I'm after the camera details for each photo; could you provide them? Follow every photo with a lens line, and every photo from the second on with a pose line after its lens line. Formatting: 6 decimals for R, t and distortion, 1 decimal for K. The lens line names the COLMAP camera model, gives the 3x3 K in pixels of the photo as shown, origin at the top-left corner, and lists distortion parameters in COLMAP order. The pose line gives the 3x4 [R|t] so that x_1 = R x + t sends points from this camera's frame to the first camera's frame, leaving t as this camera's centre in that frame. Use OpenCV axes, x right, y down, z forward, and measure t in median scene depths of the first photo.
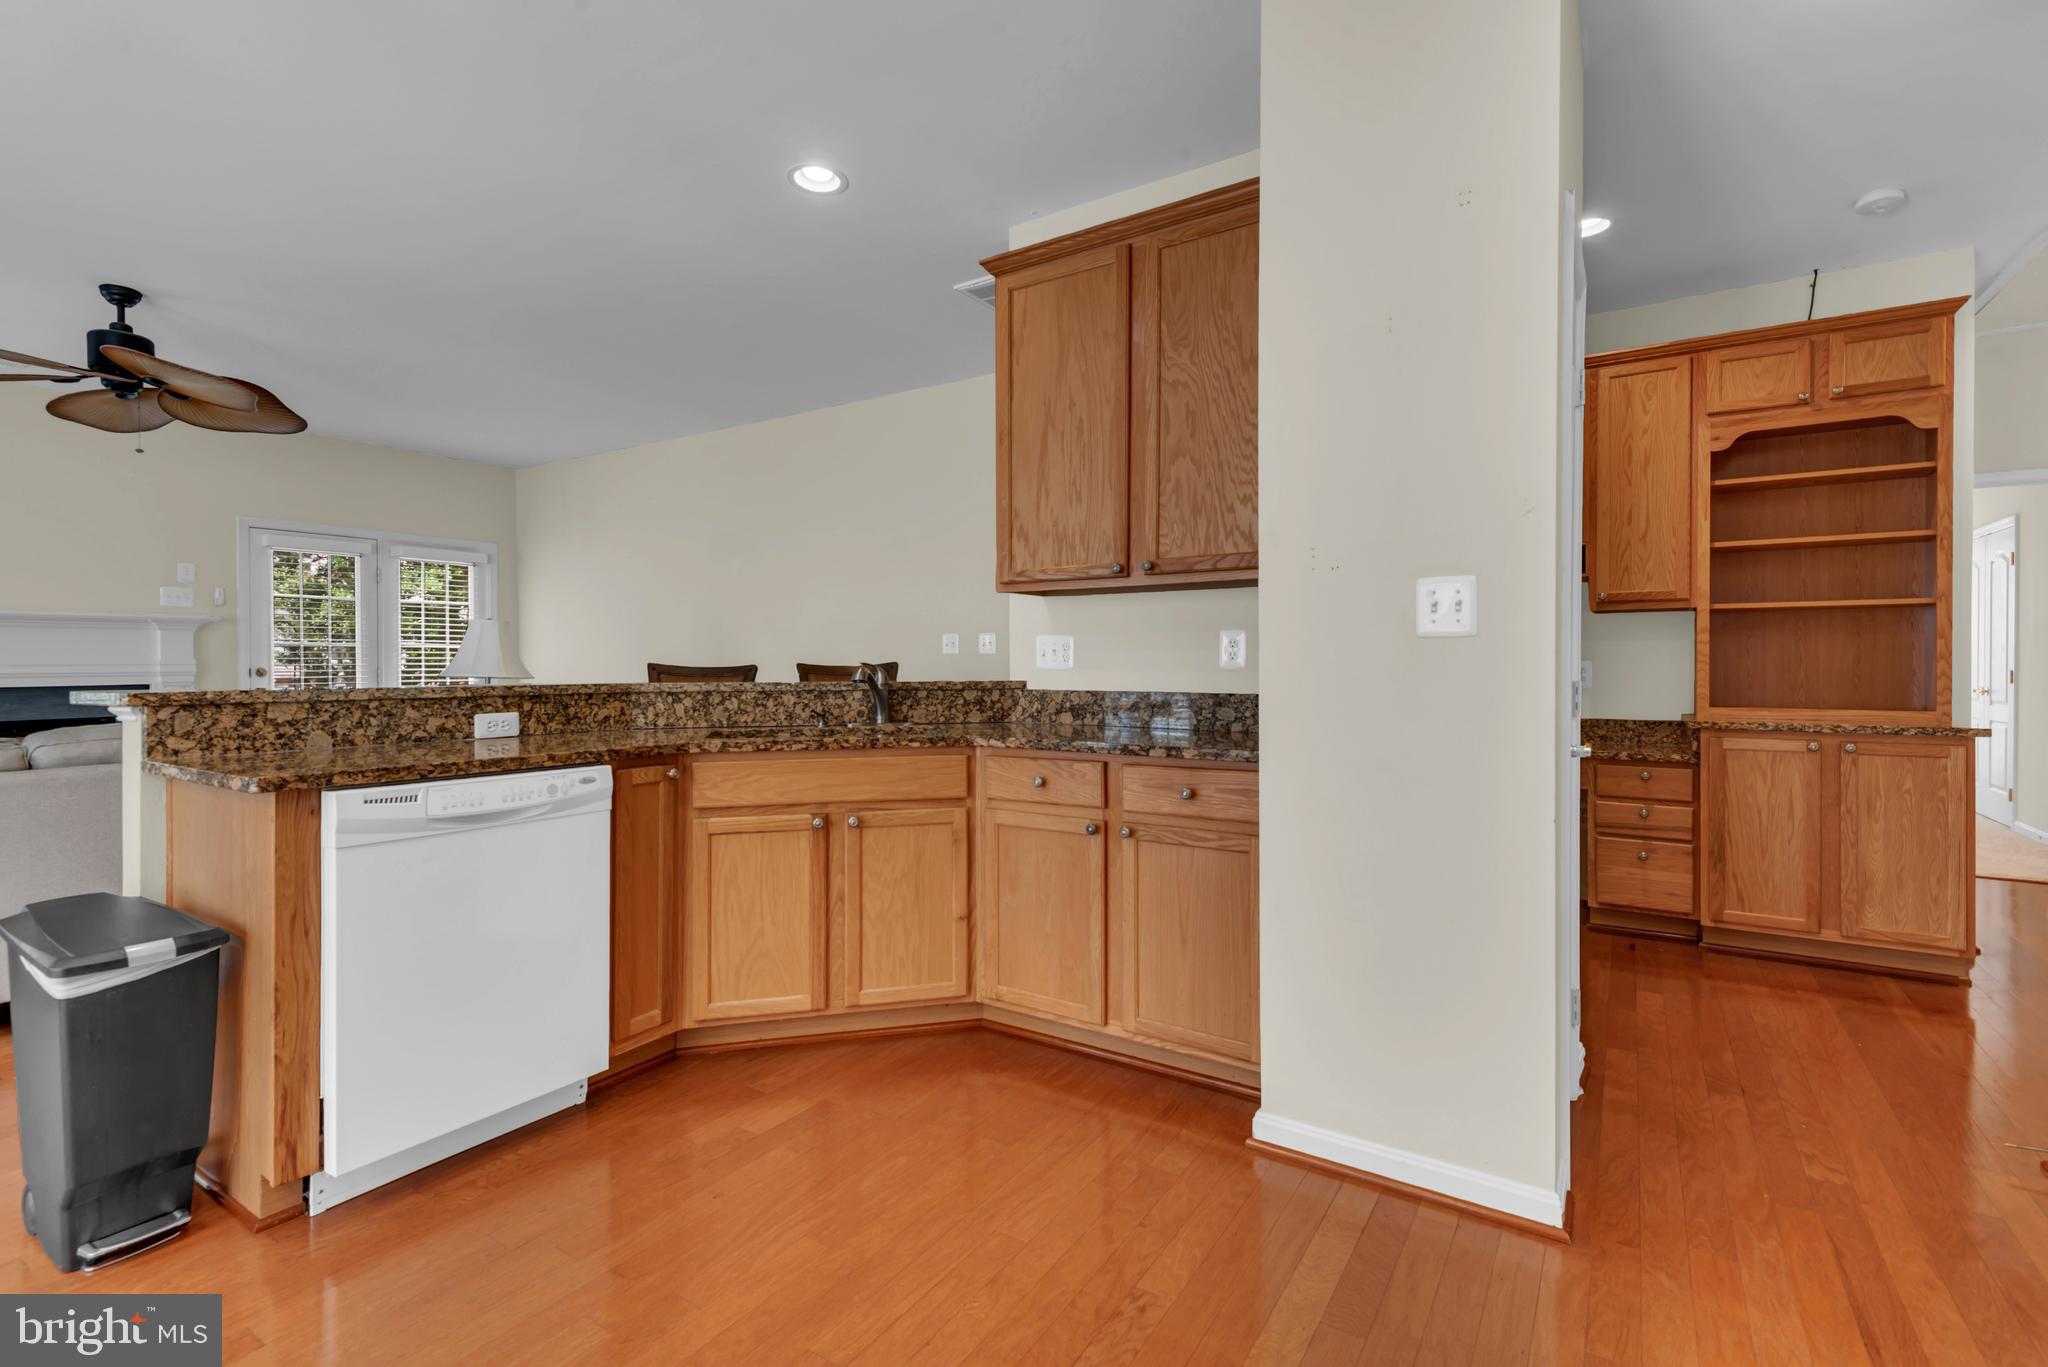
lens RADIAL K [[924.7, 0, 1000.5], [0, 924.7, 673.3], [0, 0, 1]] dist [0.053276, -0.029782]
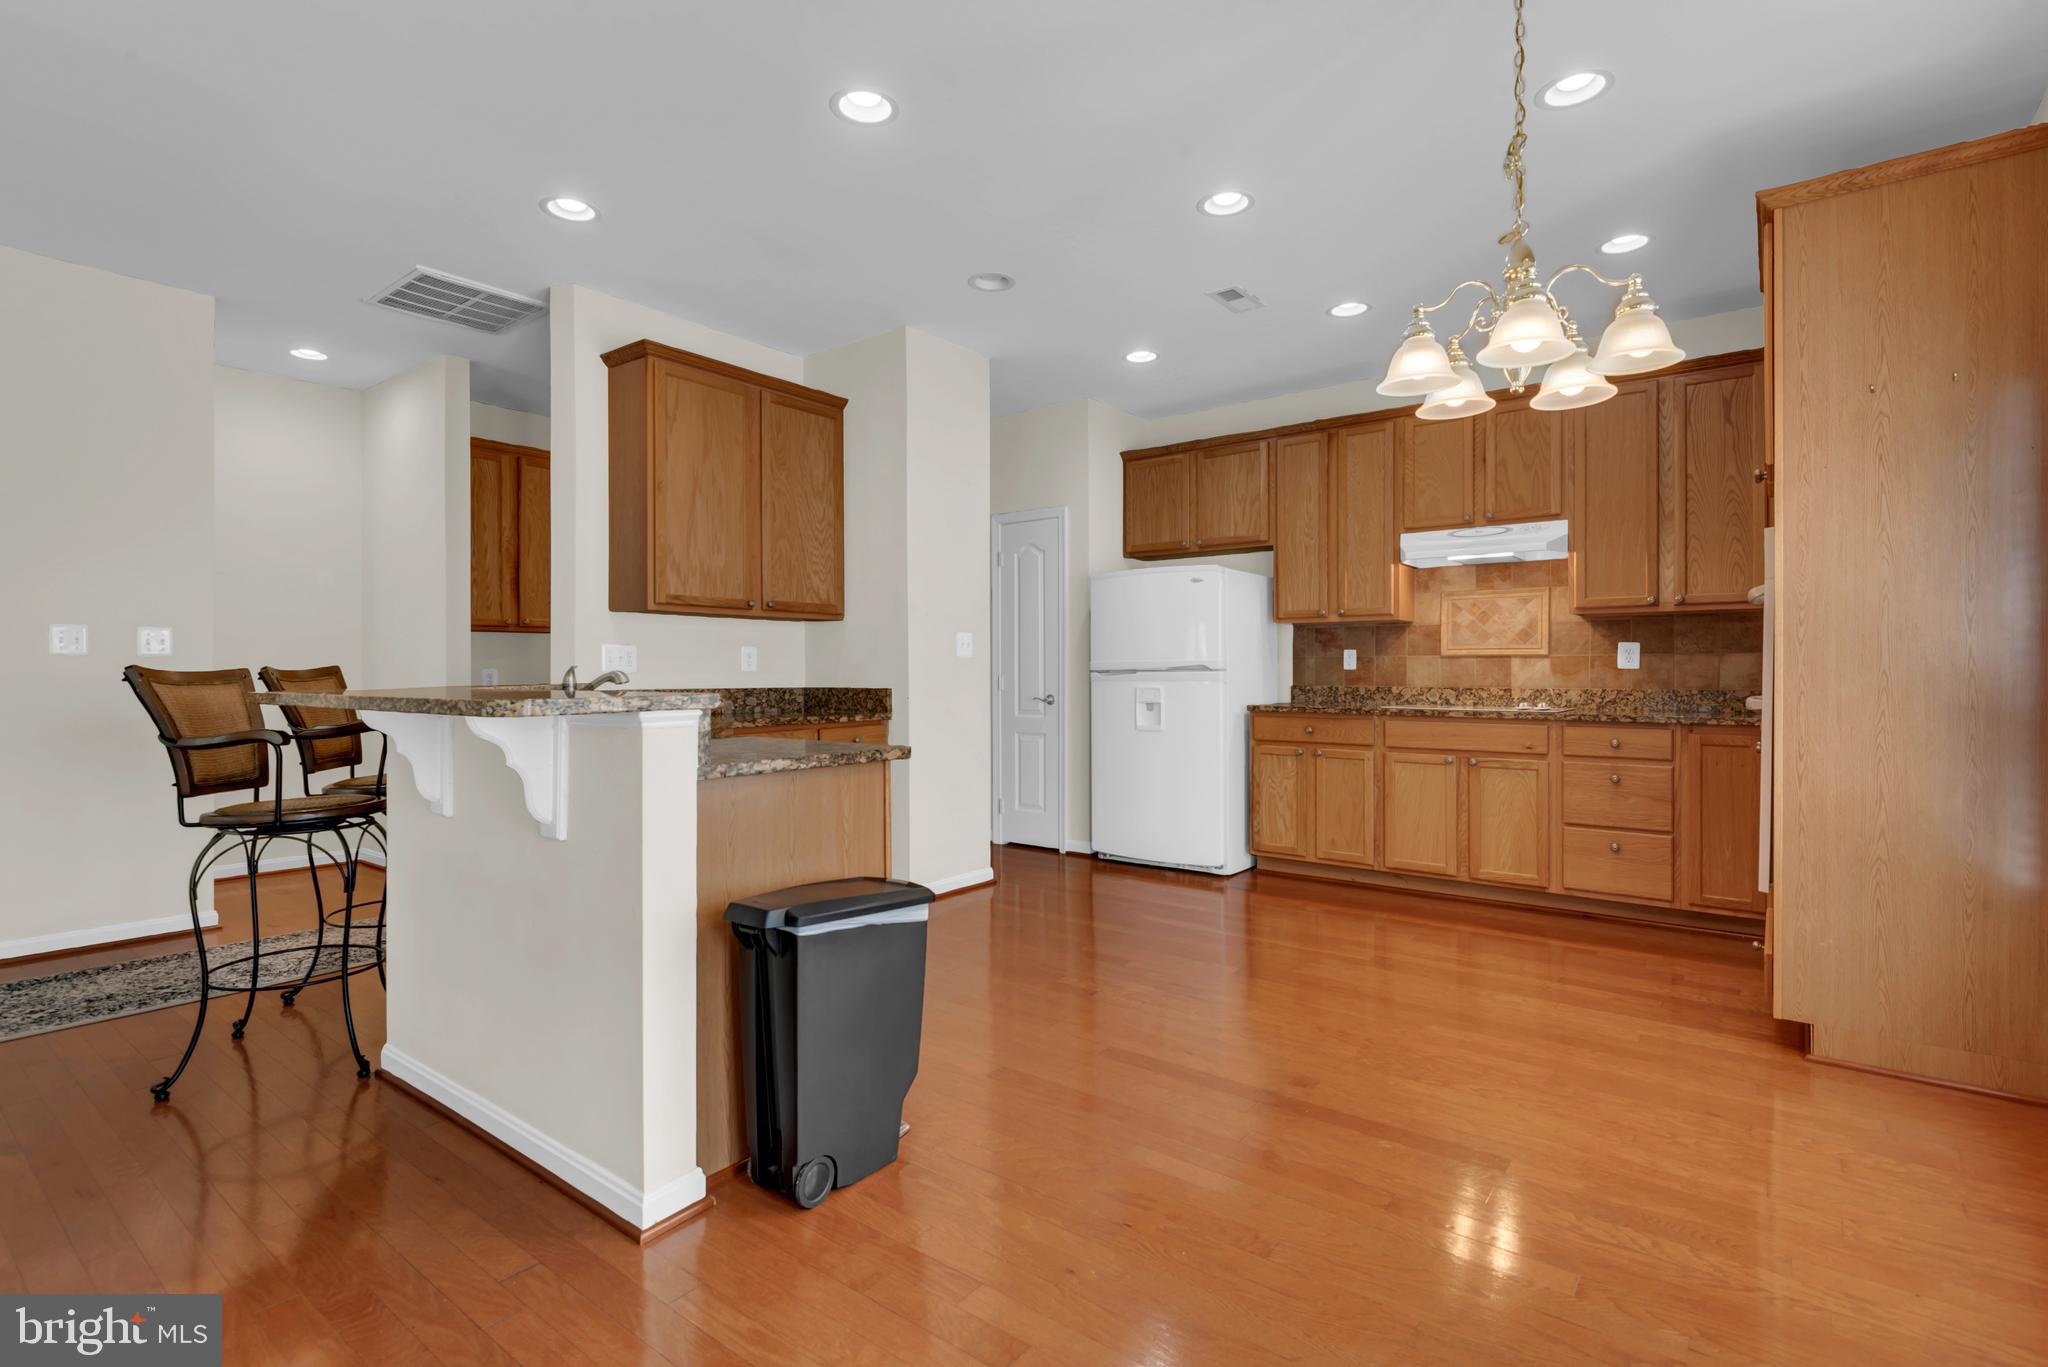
lens RADIAL K [[965.4, 0, 1015.9], [0, 965.4, 673.6], [0, 0, 1]] dist [0.015636, -0.015187]
pose [[0.078910, -0.001802, 0.996880, -1.403142], [0.011588, 0.999932, 0.000890, 0.001827], [-0.996814, 0.011482, 0.078925, 0.470084]]
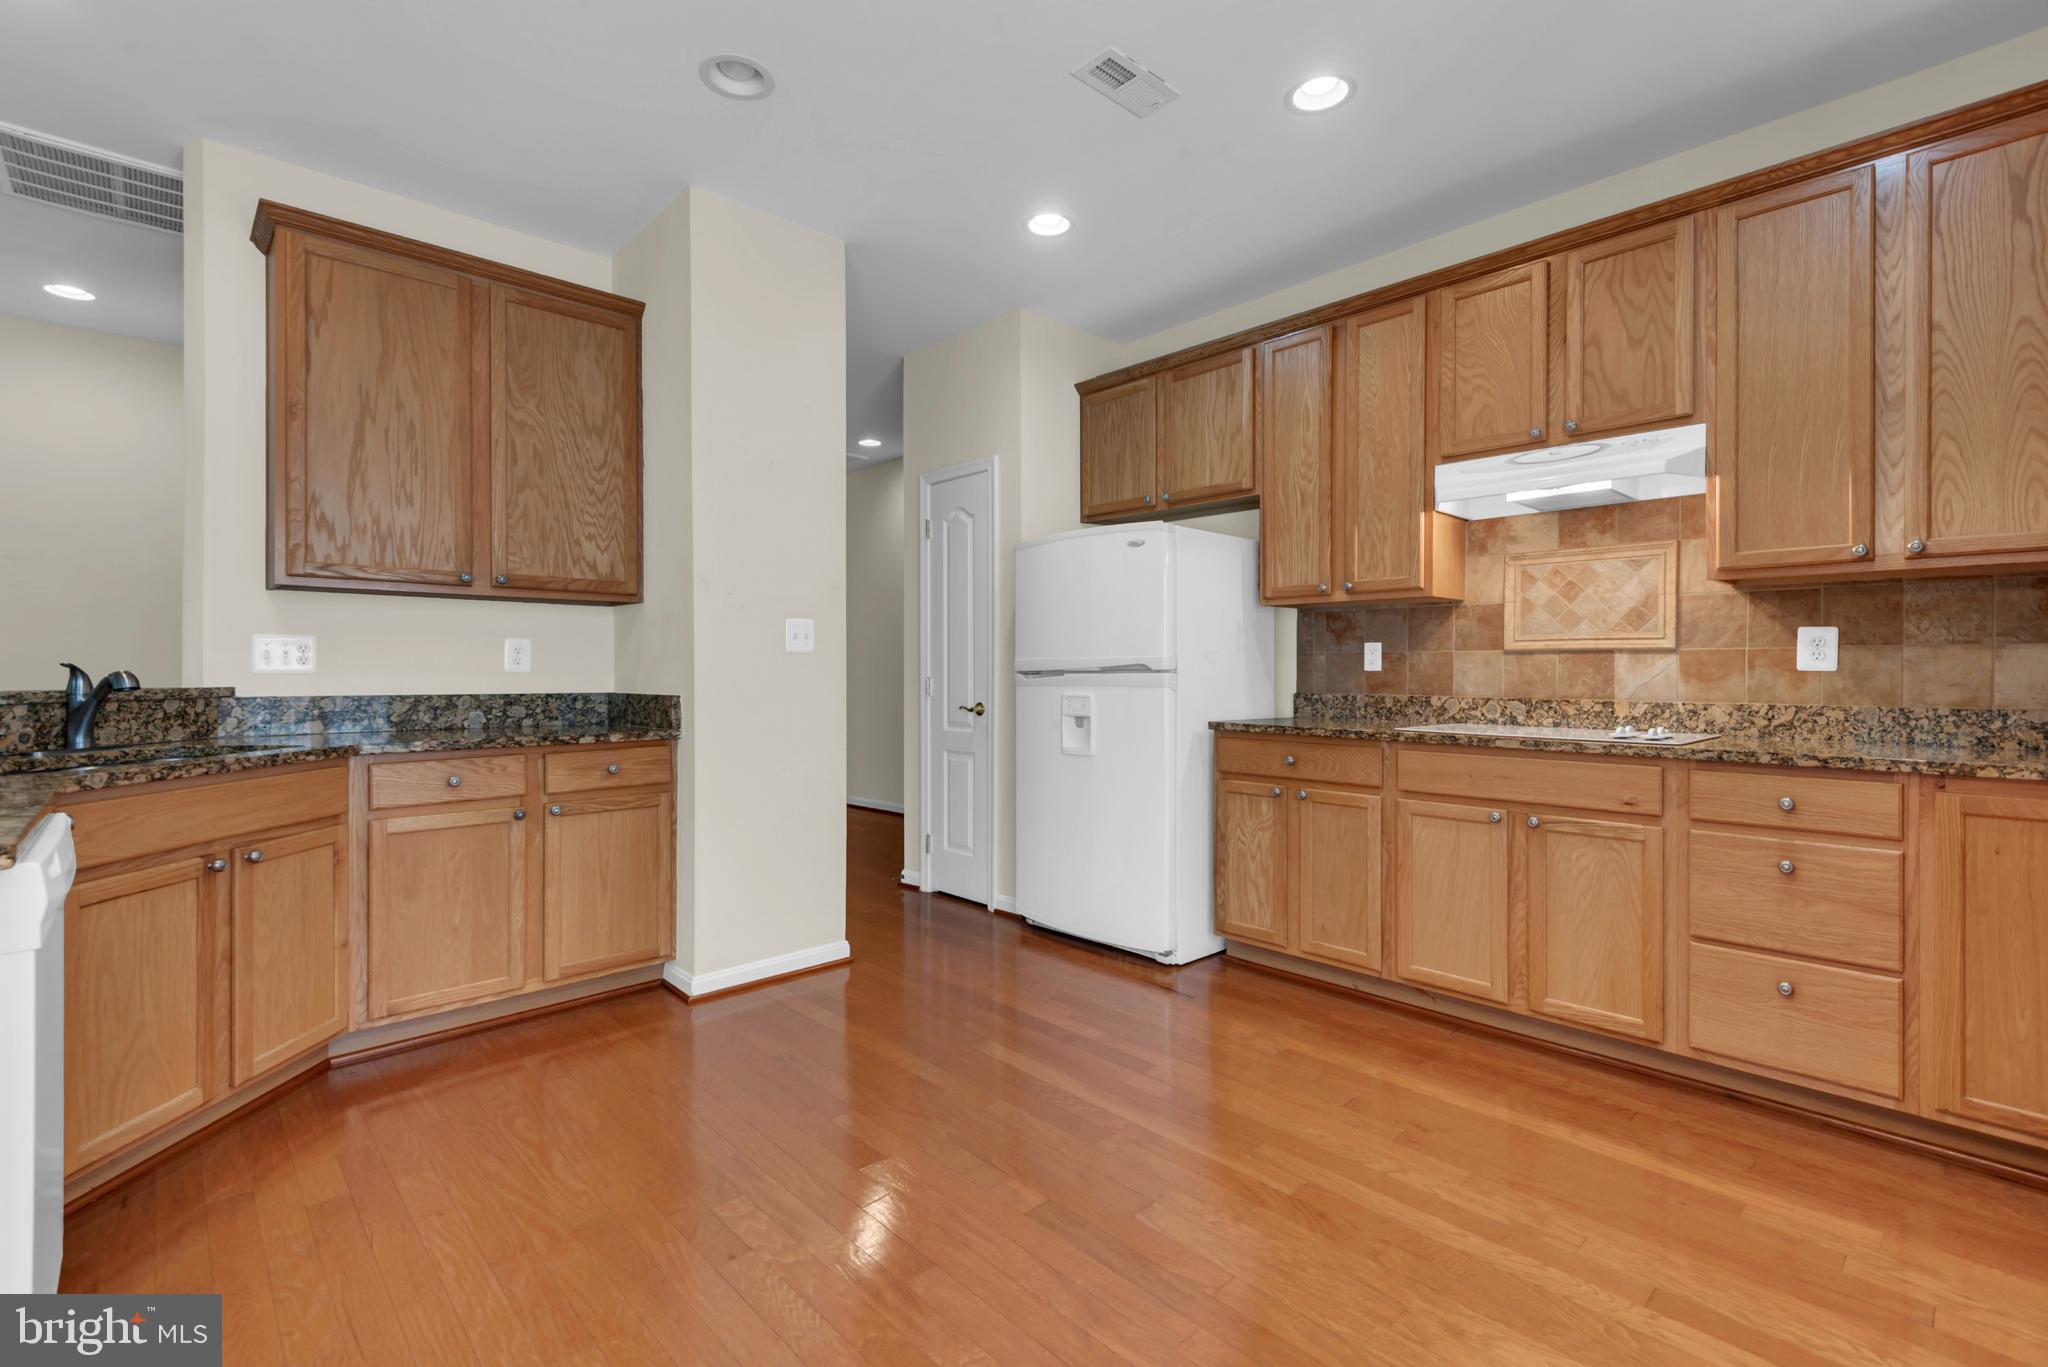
lens RADIAL K [[930.3, 0, 1029.5], [0, 930.3, 673.3], [0, 0, 1]] dist [0.021674, -0.012602]
pose [[0.222272, -0.001266, 0.974984, -0.794218], [0.008940, 0.999960, -0.000740, 0.003130], [-0.974944, 0.008880, 0.222275, 0.134408]]
